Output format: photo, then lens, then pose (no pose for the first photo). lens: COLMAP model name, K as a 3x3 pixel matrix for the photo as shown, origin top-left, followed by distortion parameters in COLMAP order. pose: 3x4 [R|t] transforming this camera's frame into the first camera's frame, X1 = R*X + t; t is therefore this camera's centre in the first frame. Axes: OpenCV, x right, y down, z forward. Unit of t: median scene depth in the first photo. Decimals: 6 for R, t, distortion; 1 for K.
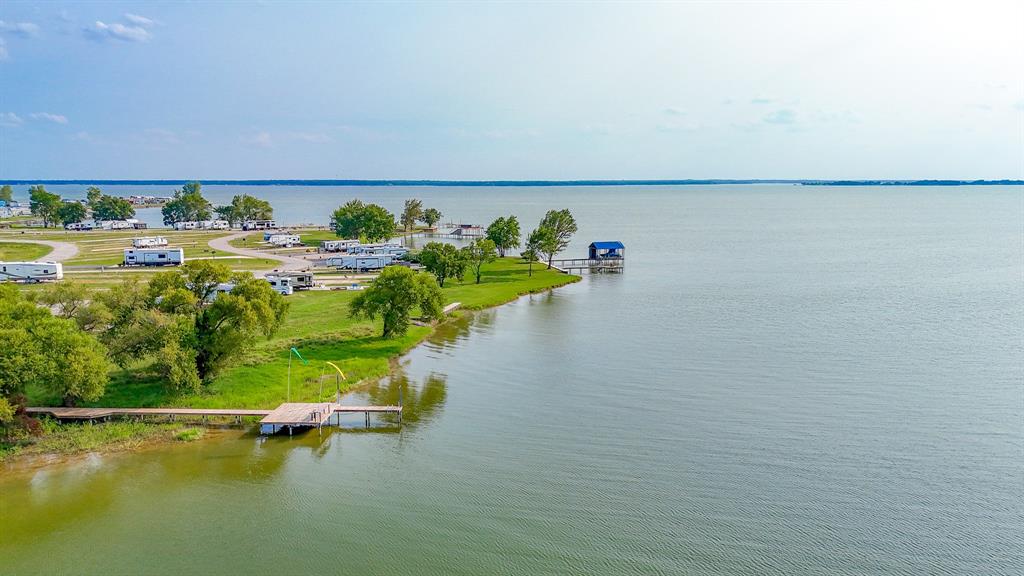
lens RADIAL K [[793.0, 0, 512.0], [0, 793.0, 288.0], [0, 0, 1]] dist [0.010105, 0.003824]
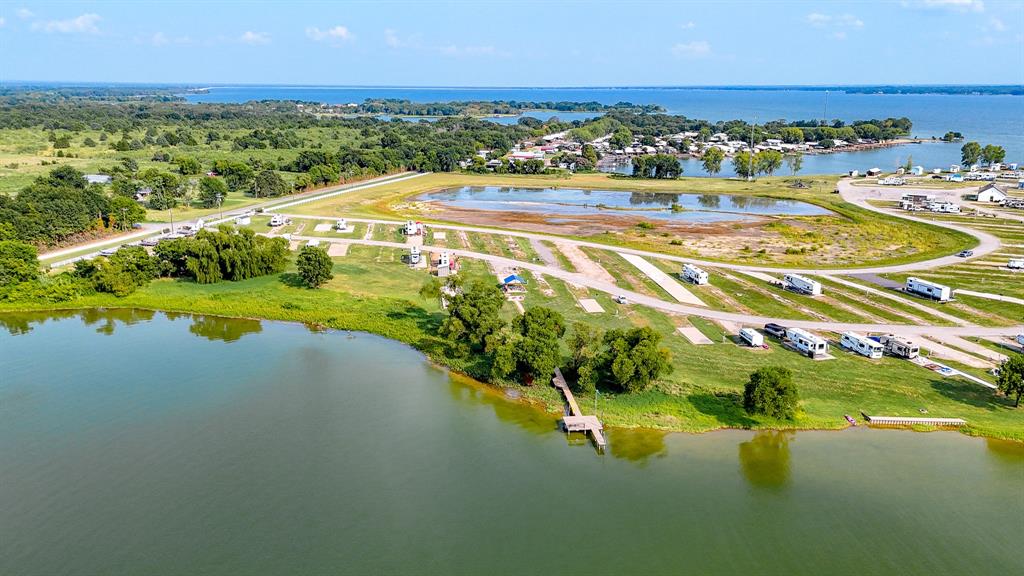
lens RADIAL K [[787.9, 0, 512.0], [0, 787.9, 288.0], [0, 0, 1]] dist [0.076215, -0.115194]
pose [[0.154507, 0.242921, -0.957662, 0.485072], [-0.126003, 0.966232, 0.224765, -0.188117], [0.979924, 0.085940, 0.179899, 0.148245]]
